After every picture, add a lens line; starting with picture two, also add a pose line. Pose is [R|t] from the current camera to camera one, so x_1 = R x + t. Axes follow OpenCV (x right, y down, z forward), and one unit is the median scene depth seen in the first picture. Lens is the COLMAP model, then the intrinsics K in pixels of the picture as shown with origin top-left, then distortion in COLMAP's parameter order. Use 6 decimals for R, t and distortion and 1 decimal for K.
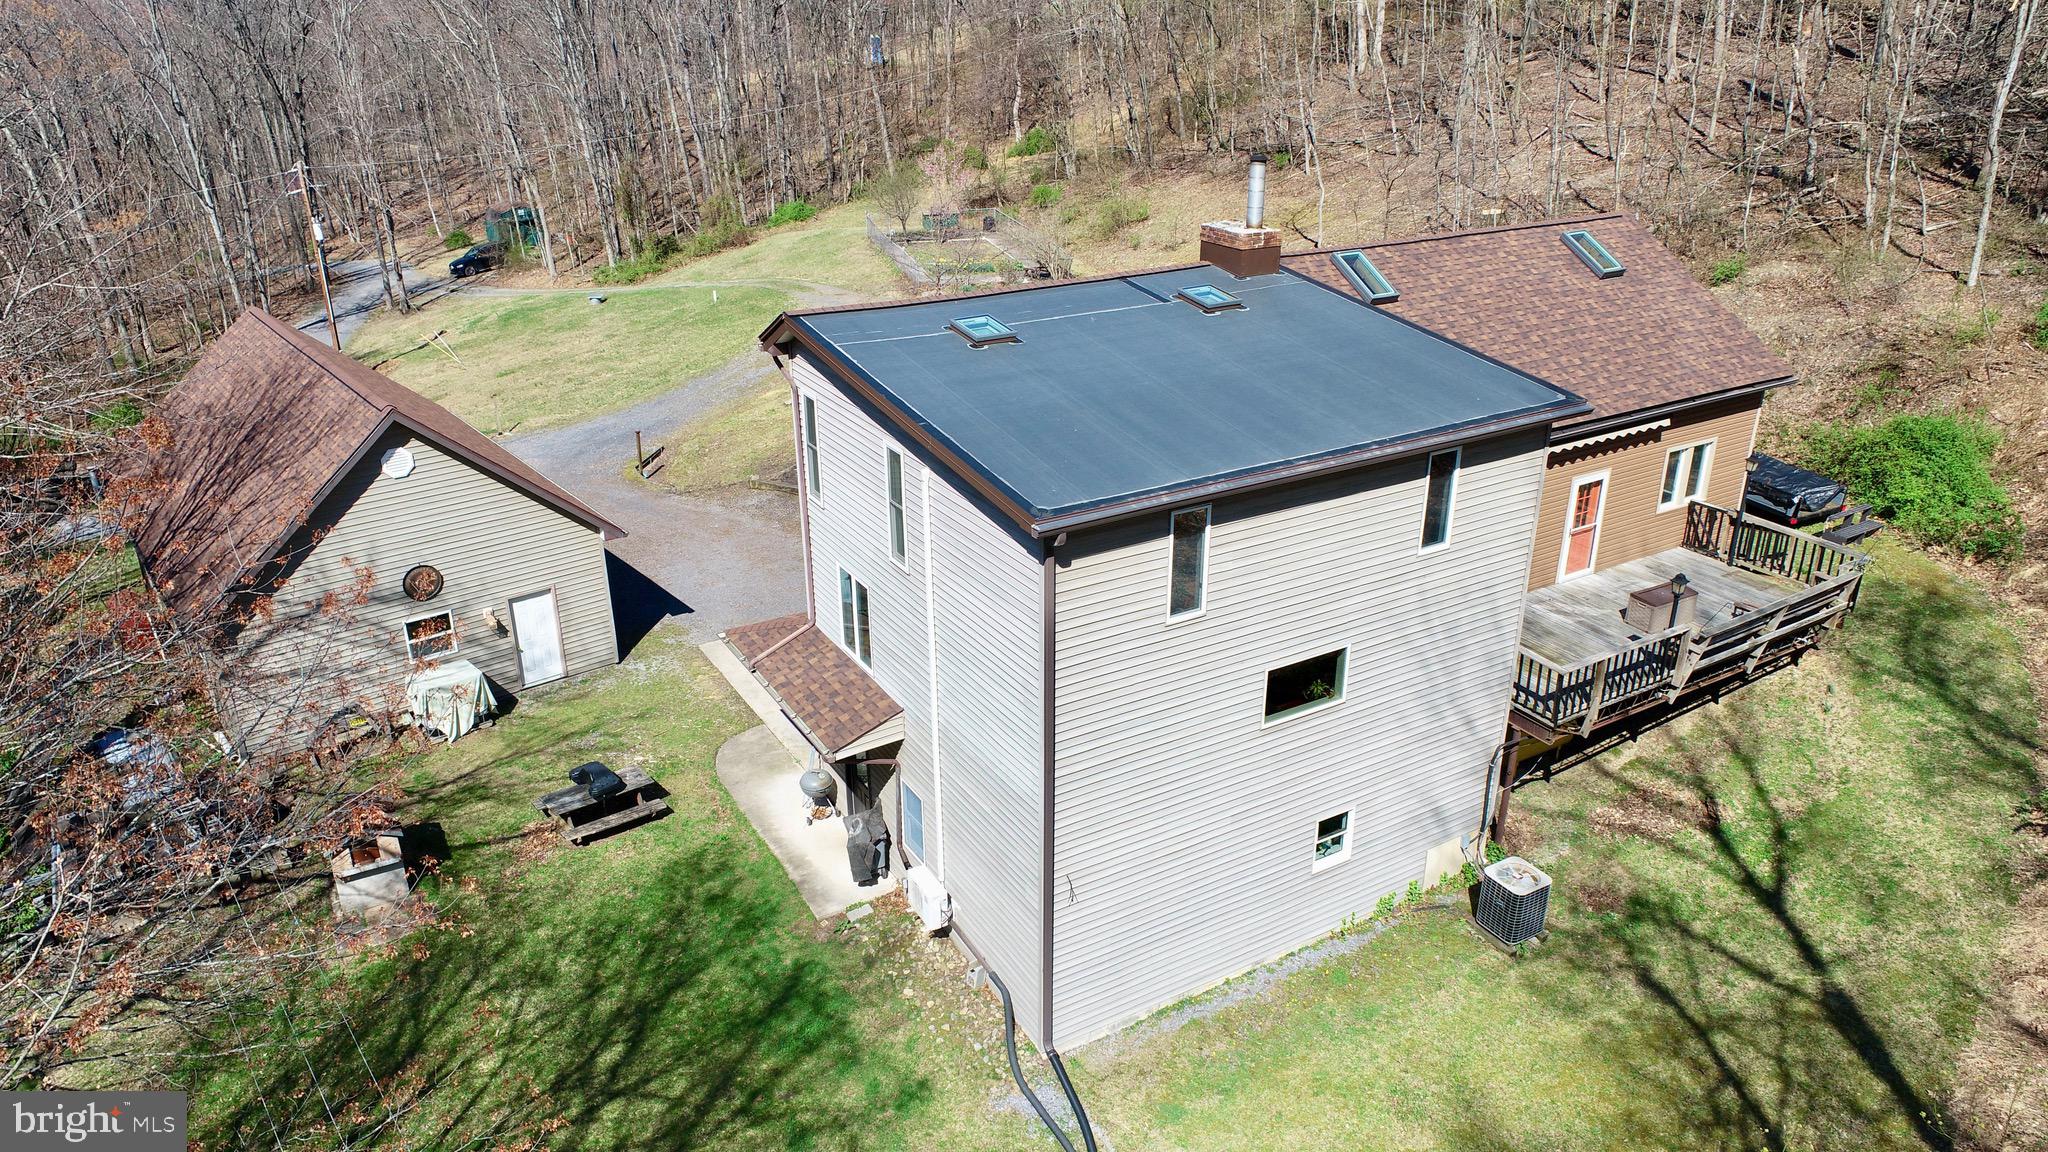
lens RADIAL K [[1388.3, 0, 1024.0], [0, 1388.3, 576.0], [0, 0, 1]] dist [-0.016018, 0.009622]
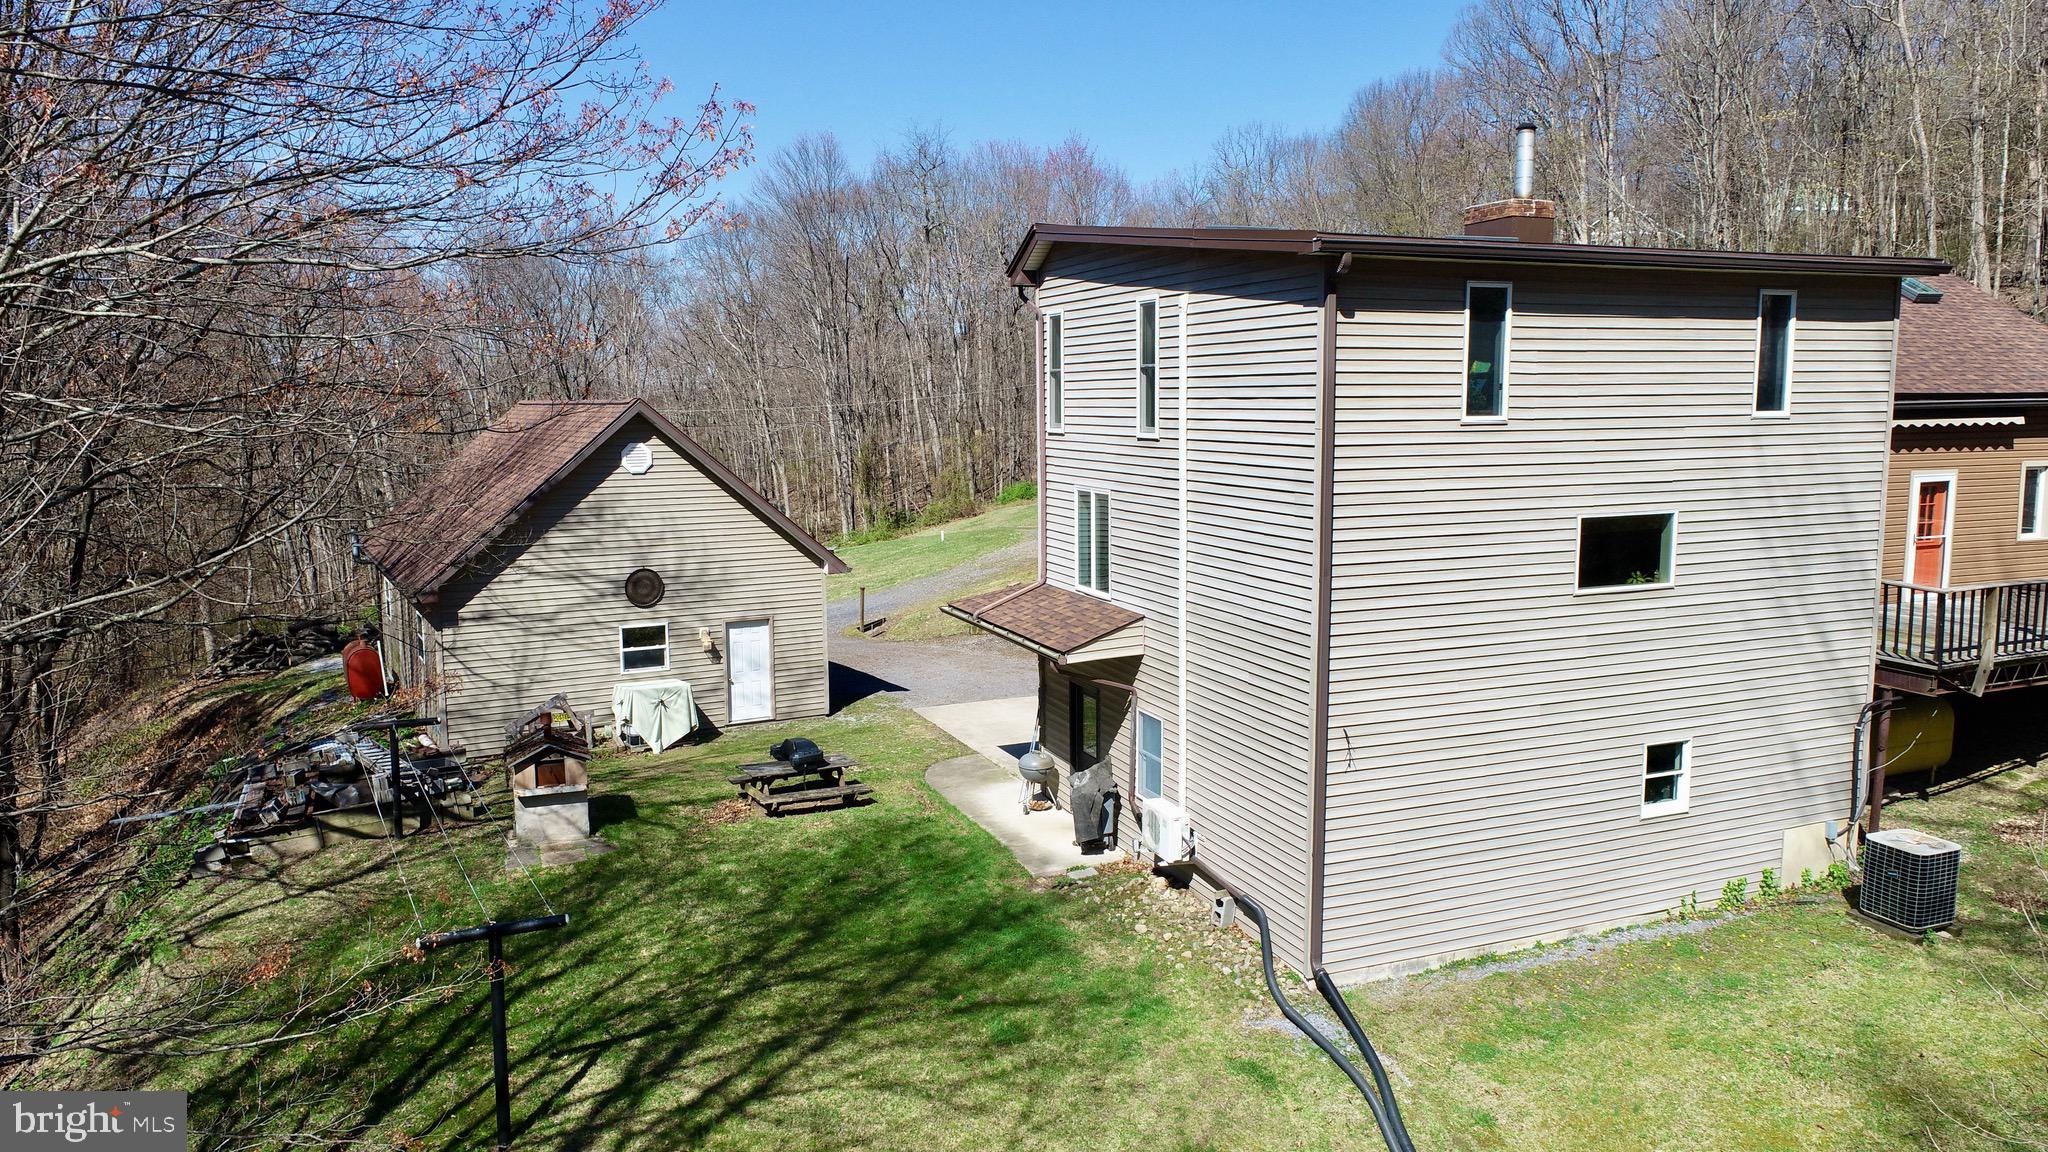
lens RADIAL K [[1388.3, 0, 1024.0], [0, 1388.3, 576.0], [0, 0, 1]] dist [-0.016018, 0.009622]
pose [[0.988530, 0.017101, -0.150051, -0.029885], [-0.057593, 0.961171, -0.269877, 0.309904], [0.139609, 0.275423, 0.951132, 0.134799]]
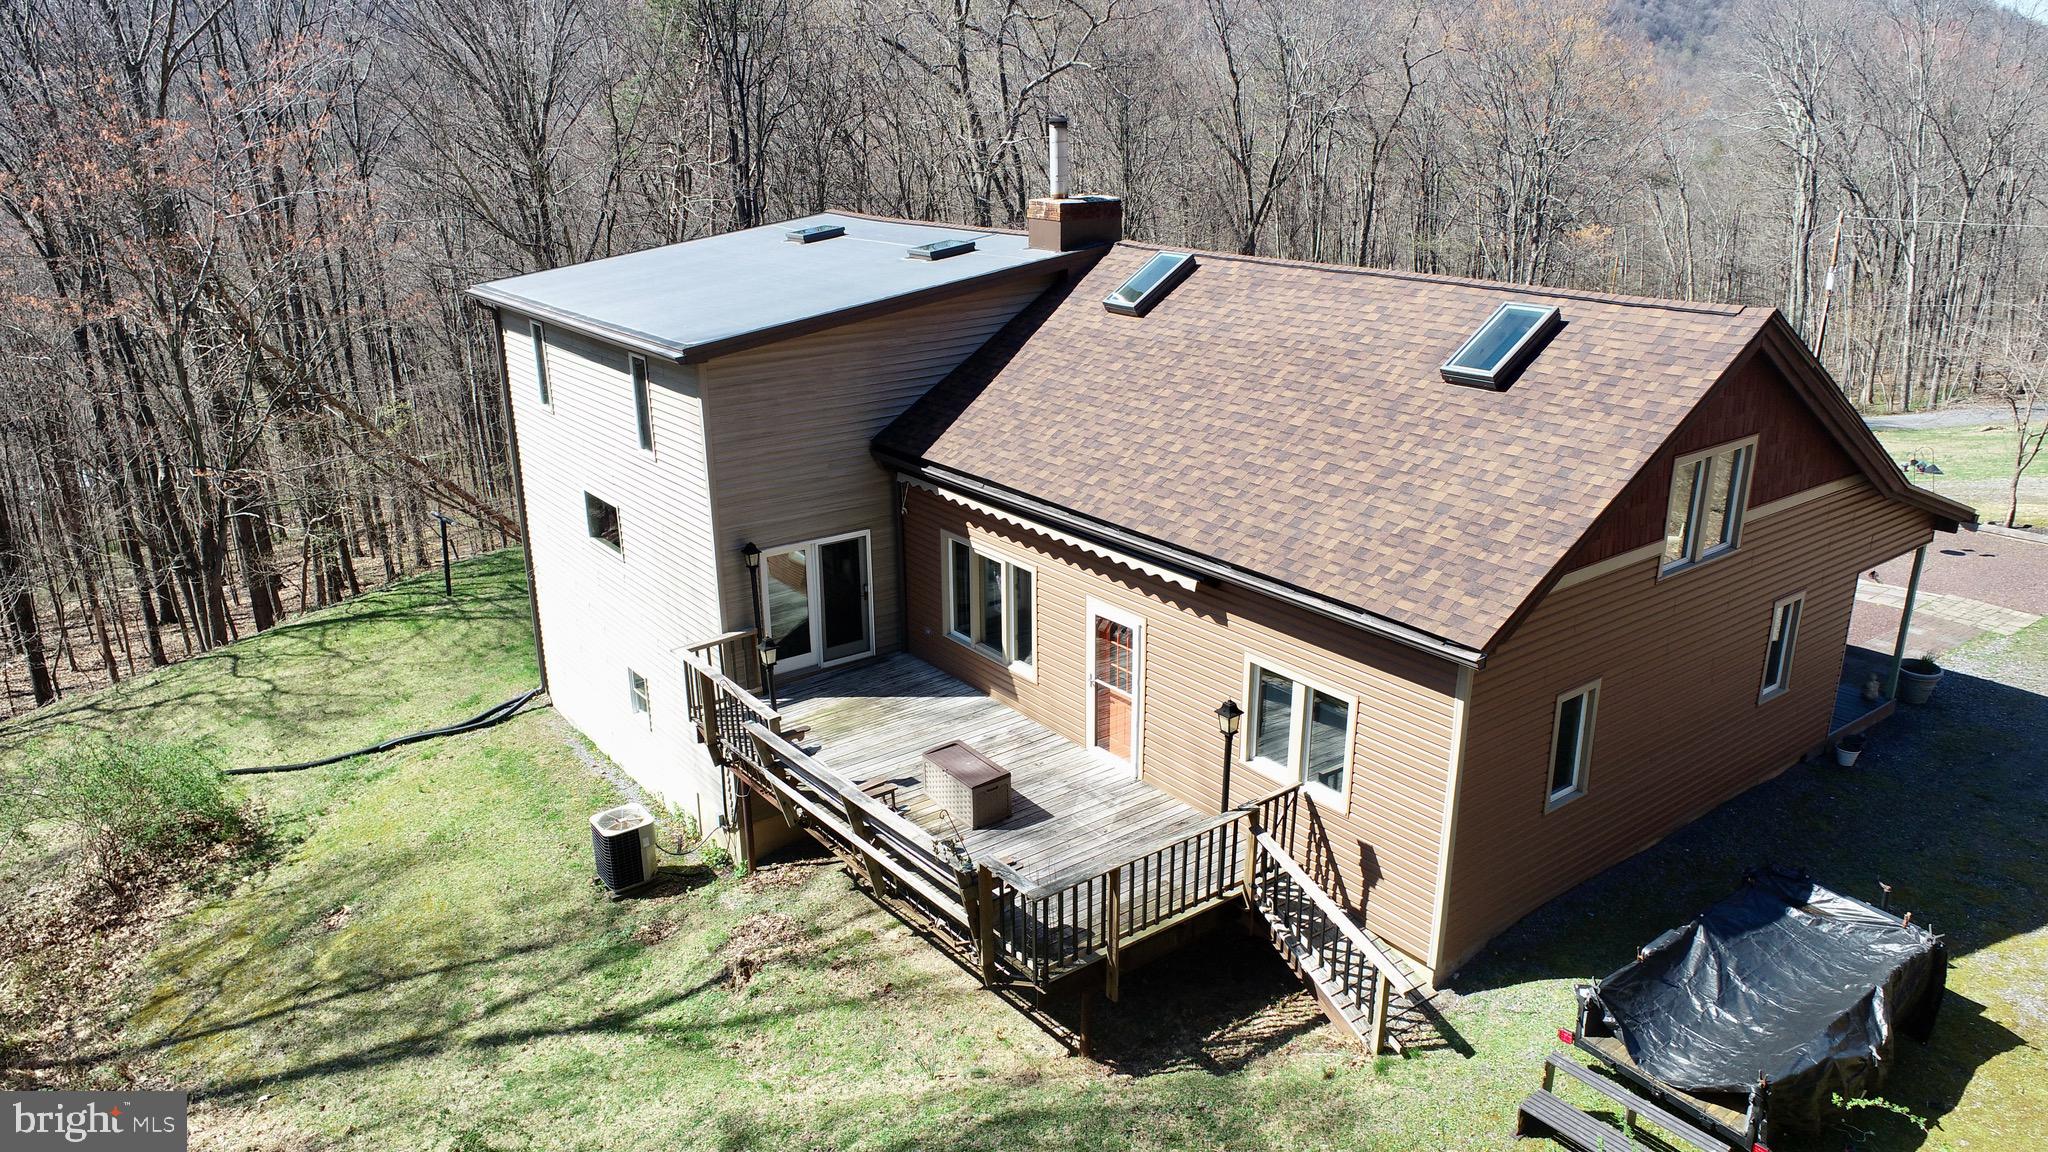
lens RADIAL K [[1388.3, 0, 1024.0], [0, 1388.3, 576.0], [0, 0, 1]] dist [-0.016018, 0.009622]
pose [[0.135315, 0.329286, -0.934484, 1.241448], [-0.390258, 0.884628, 0.255209, -0.291891], [0.910708, 0.330157, 0.248210, 0.948477]]
